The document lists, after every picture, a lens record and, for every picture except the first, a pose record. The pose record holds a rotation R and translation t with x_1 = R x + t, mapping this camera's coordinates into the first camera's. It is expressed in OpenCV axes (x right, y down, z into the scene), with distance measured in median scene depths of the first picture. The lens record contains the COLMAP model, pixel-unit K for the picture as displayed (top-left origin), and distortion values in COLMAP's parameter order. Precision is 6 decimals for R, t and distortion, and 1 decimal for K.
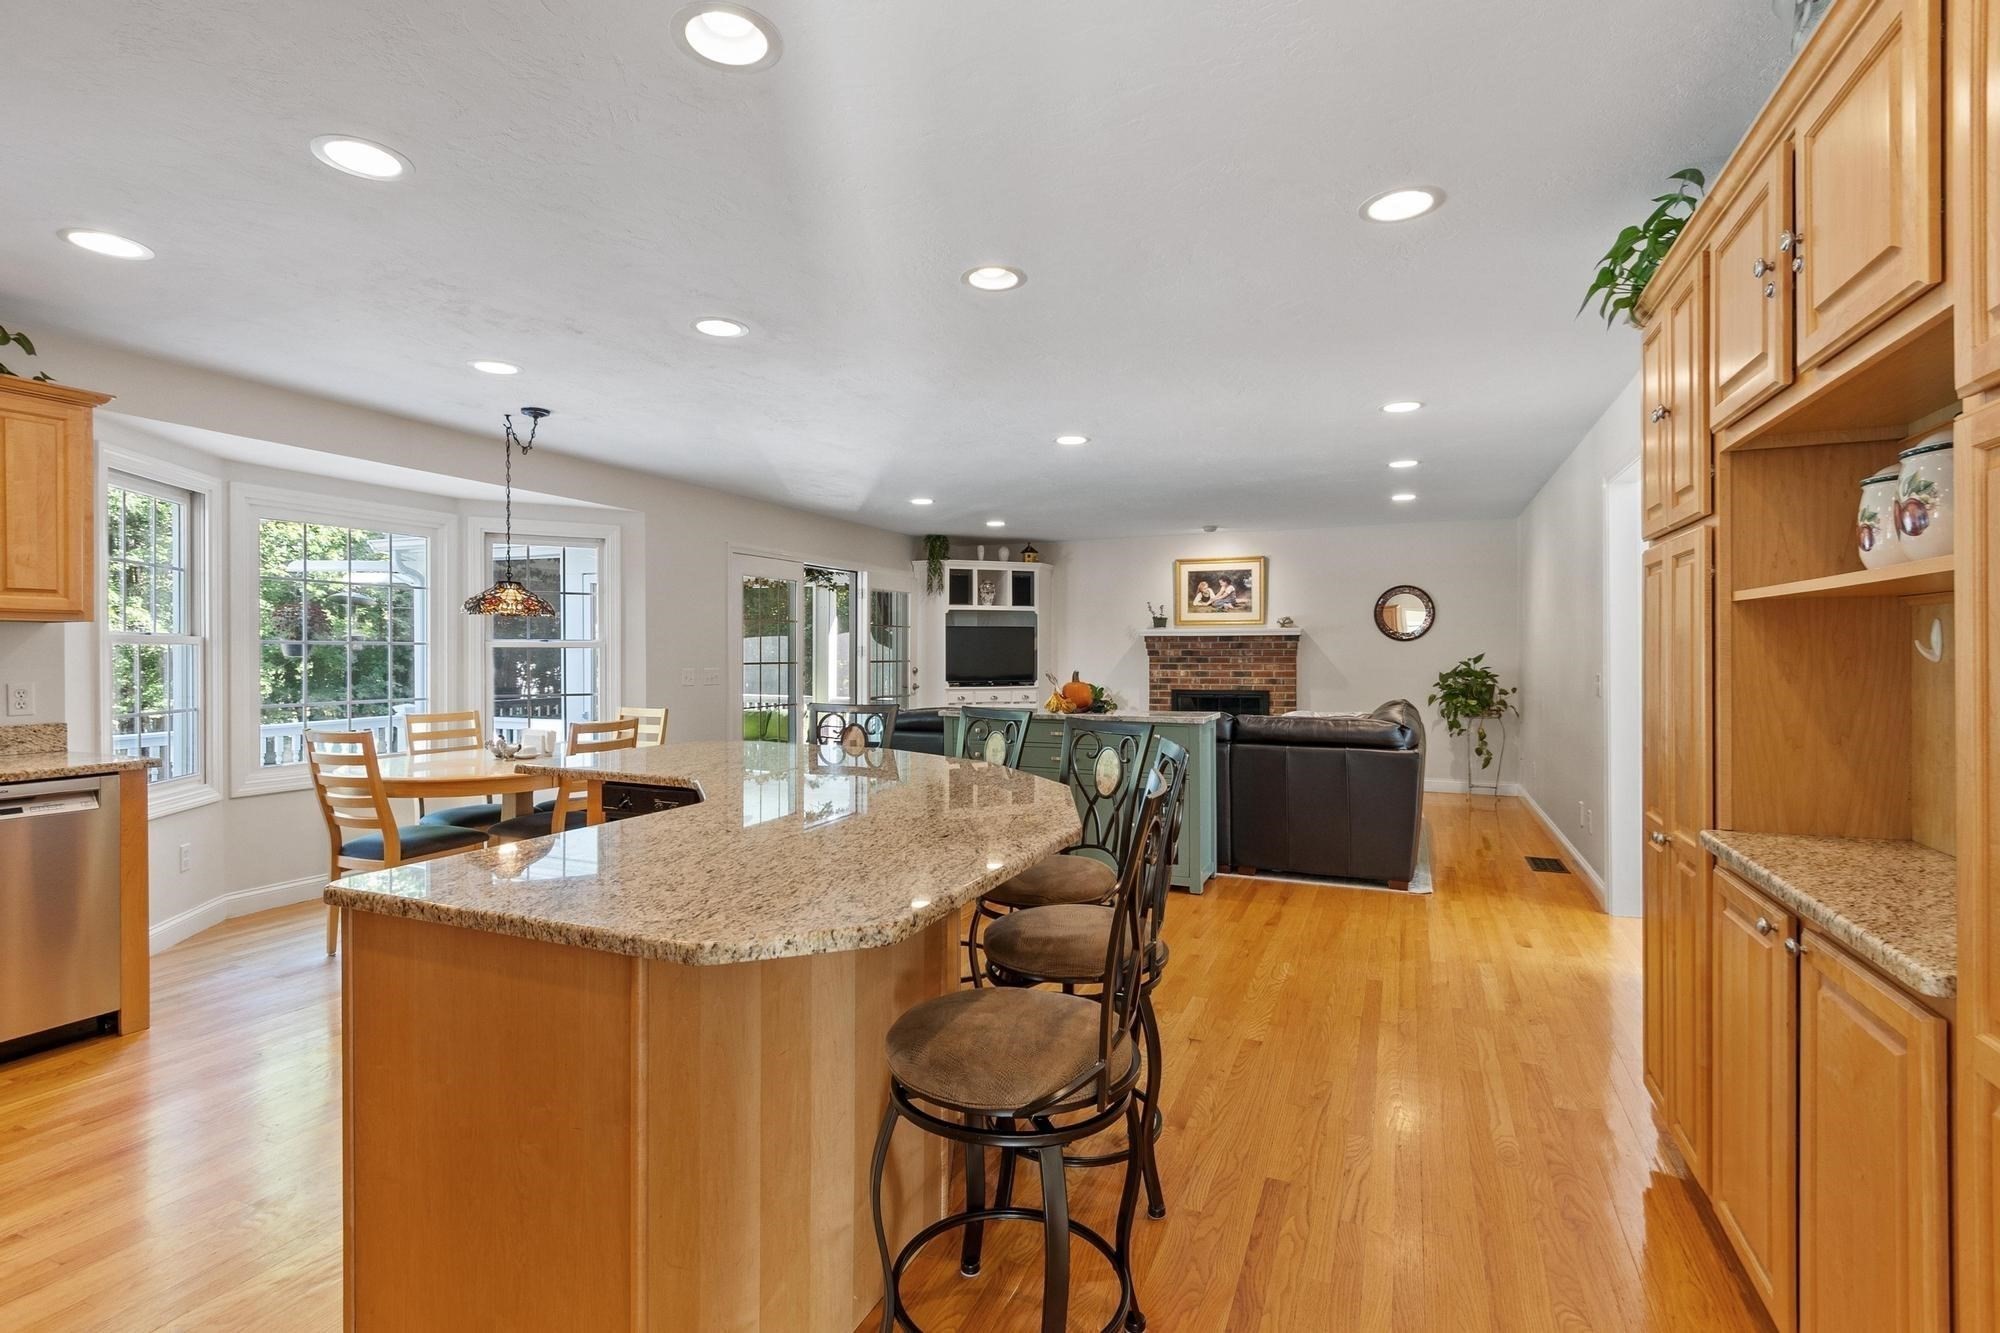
lens RADIAL K [[936.4, 0, 997.7], [0, 936.4, 657.3], [0, 0, 1]] dist [0.001451, 0.000223]
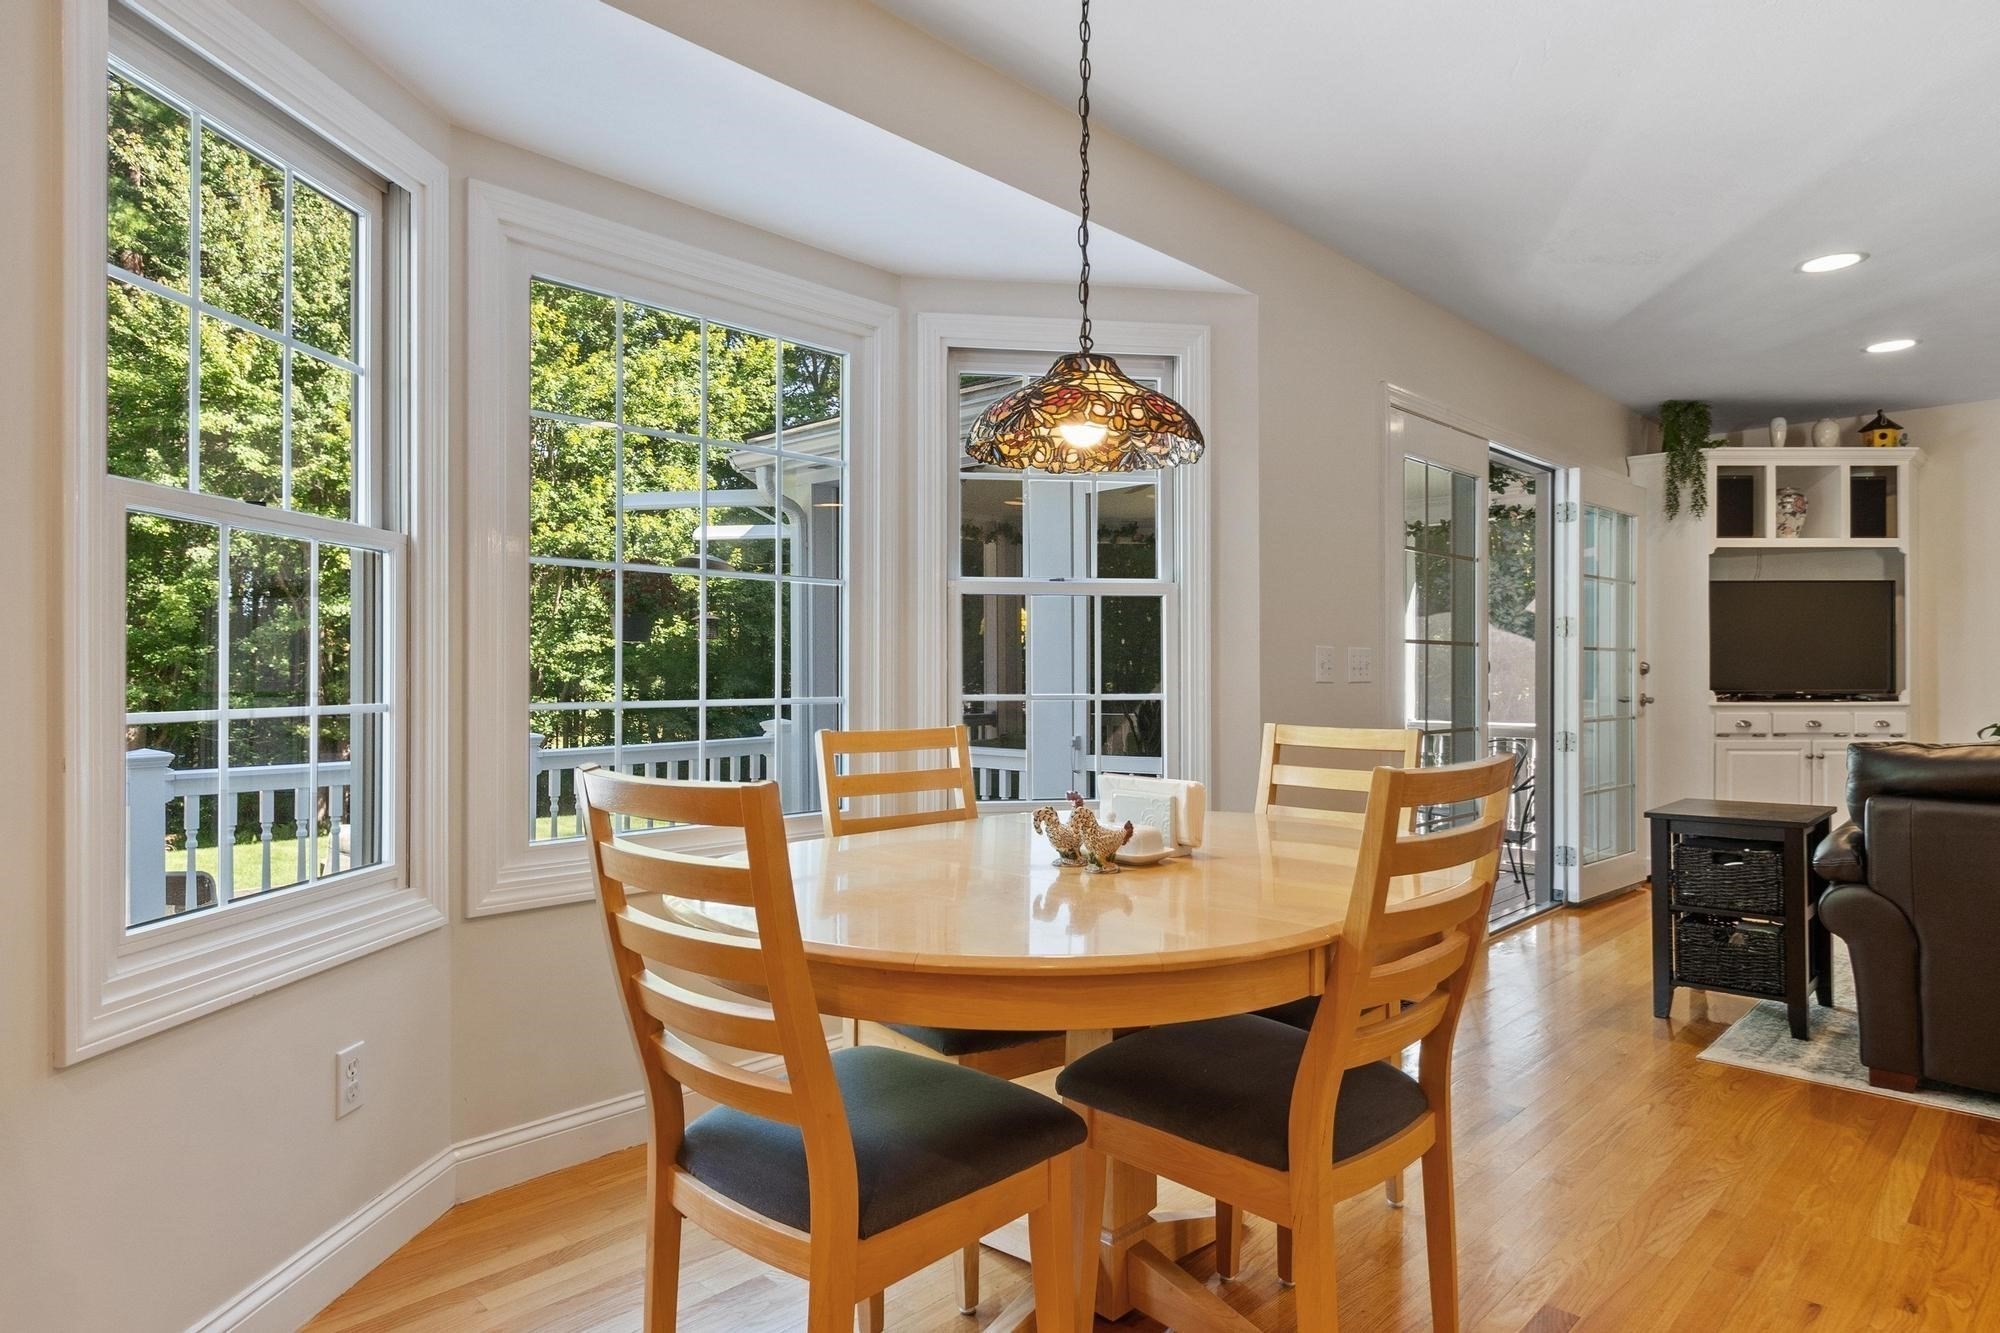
lens RADIAL K [[1172.1, 0, 997.3], [0, 1172.1, 668.6], [0, 0, 1]] dist [0.003388, 0.000153]
pose [[0.937348, -0.001120, -0.348392, -0.194079], [-0.001426, 0.999974, -0.007052, 0.019125], [0.348390, 0.007107, 0.937323, 0.278607]]
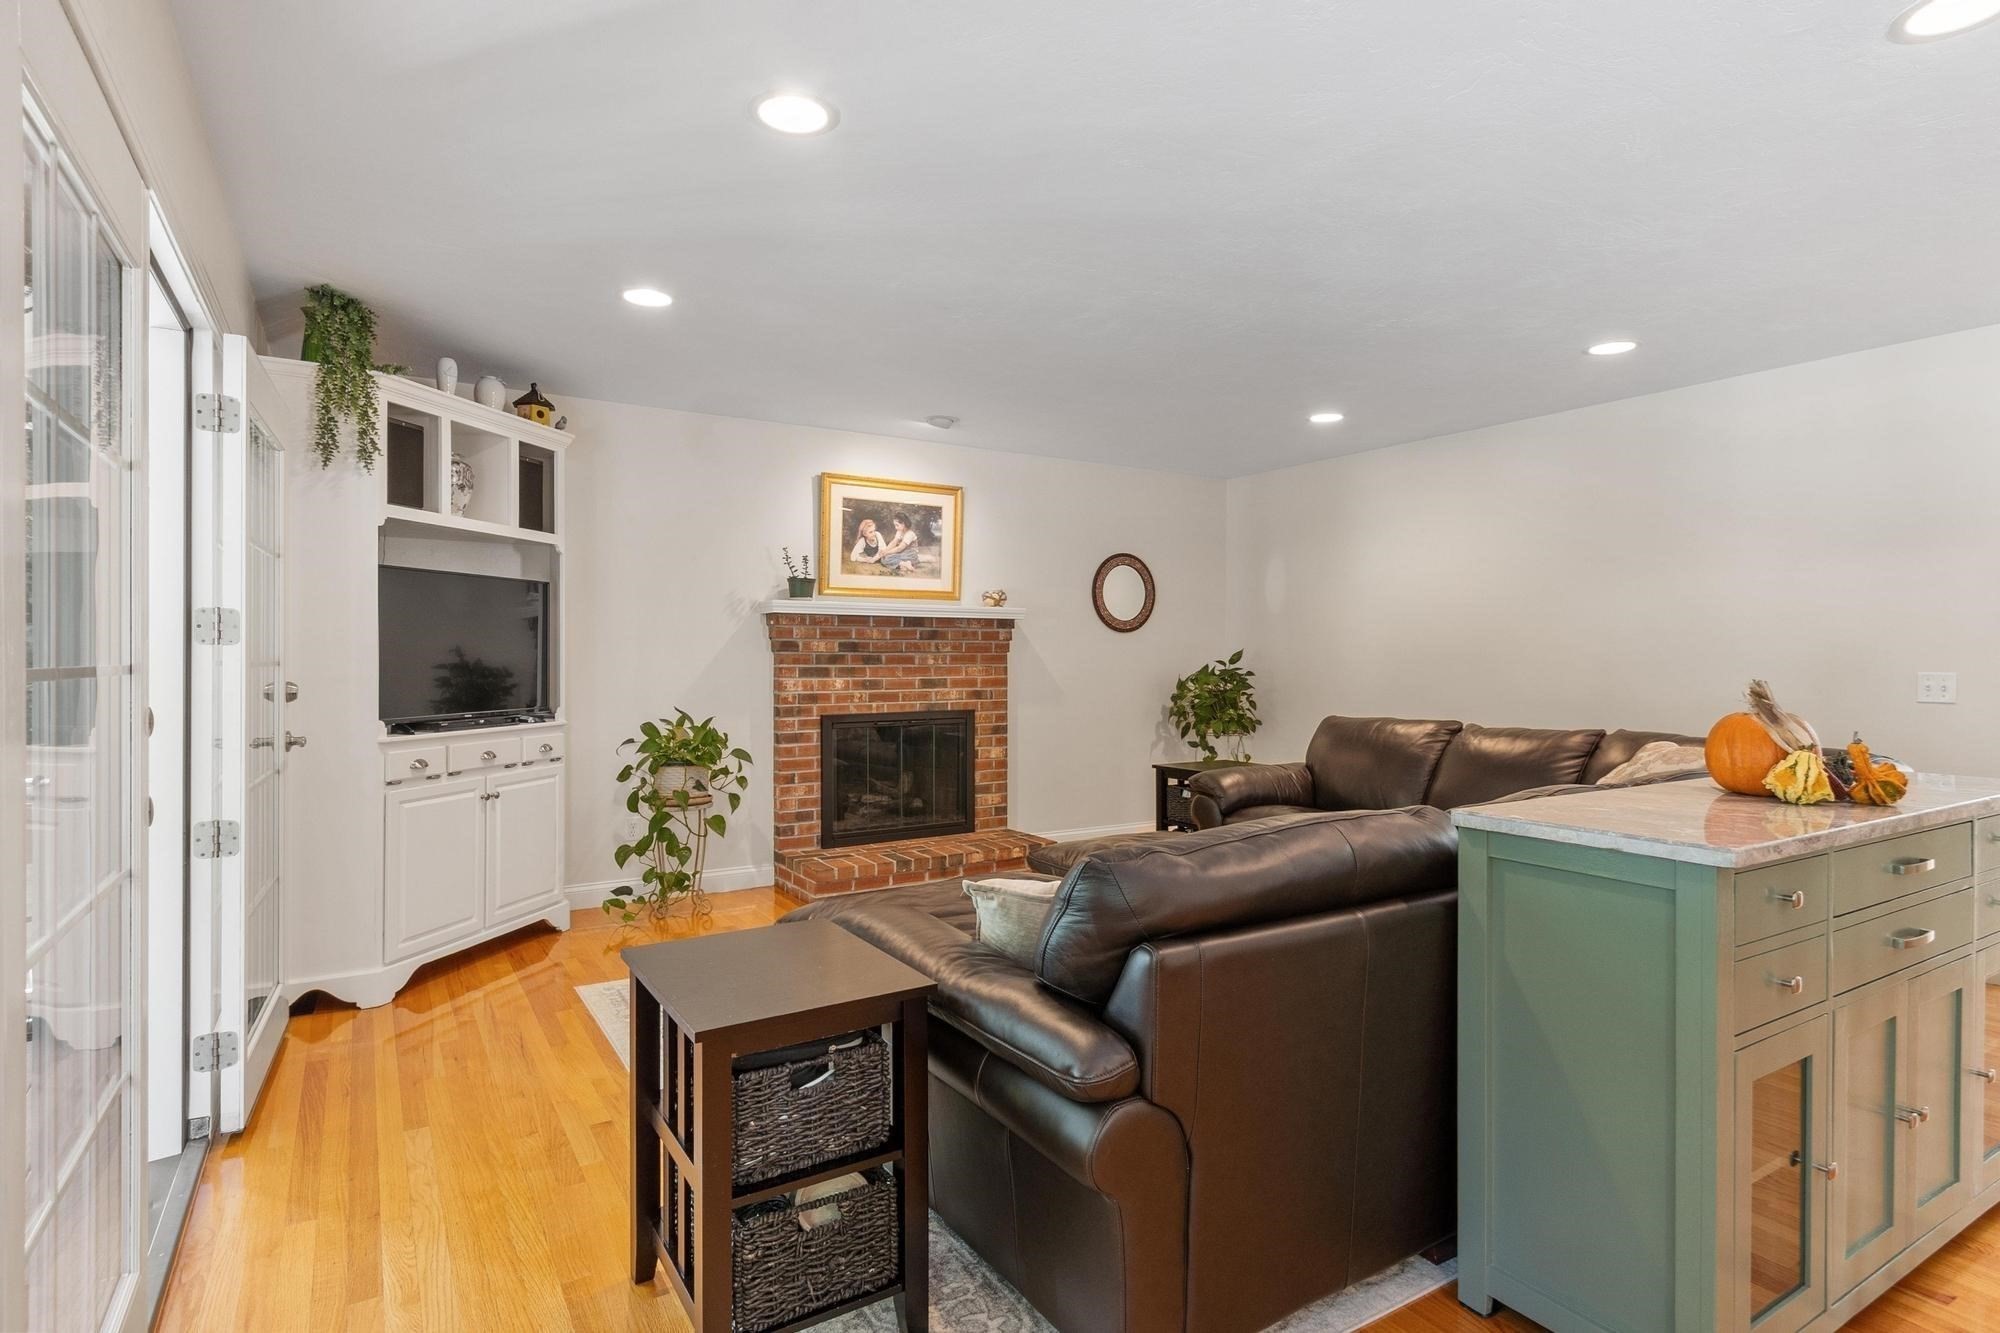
lens RADIAL K [[1020.9, 0, 998.4], [0, 1020.9, 663.9], [0, 0, 1]] dist [-0.002384, -0.001104]
pose [[0.567800, -0.003723, 0.823158, -0.237721], [-0.000562, 0.999988, 0.004910, 0.002490], [-0.823166, -0.003250, 0.567791, 0.594097]]
